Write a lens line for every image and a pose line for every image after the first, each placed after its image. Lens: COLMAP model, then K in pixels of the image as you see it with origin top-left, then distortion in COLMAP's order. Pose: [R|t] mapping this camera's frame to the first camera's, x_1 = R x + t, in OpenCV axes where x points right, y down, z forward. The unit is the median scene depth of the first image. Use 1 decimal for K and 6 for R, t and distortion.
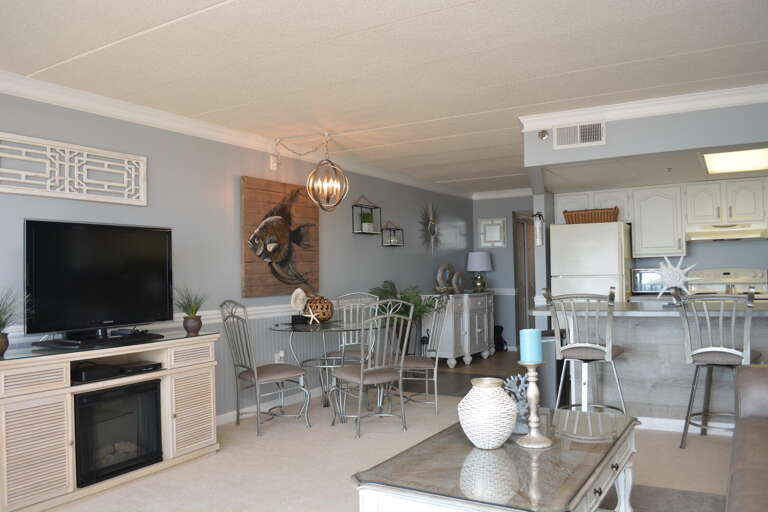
lens RADIAL K [[609.7, 0, 384.0], [0, 609.7, 256.0], [0, 0, 1]] dist [-0.071639, 0.006898]
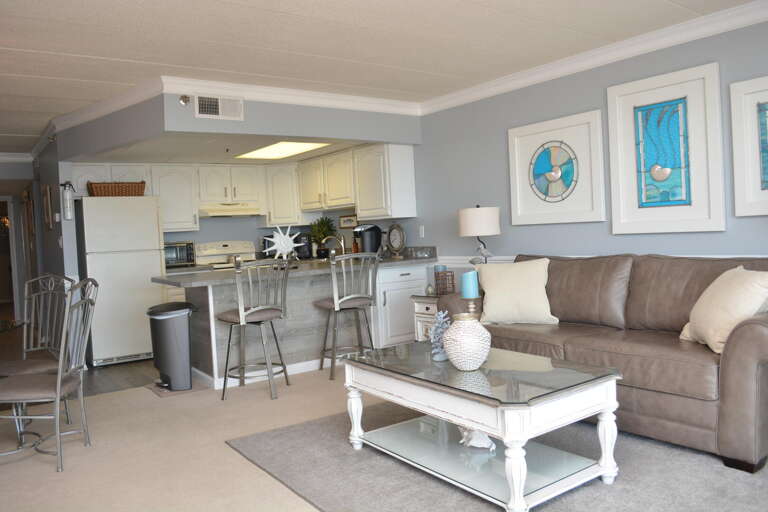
lens RADIAL K [[609.7, 0, 384.0], [0, 609.7, 256.0], [0, 0, 1]] dist [-0.071639, 0.006898]
pose [[0.396639, -0.036041, 0.917267, -0.489919], [0.017388, 0.999345, 0.031747, 0.022335], [-0.917810, 0.003357, 0.397006, 0.324290]]
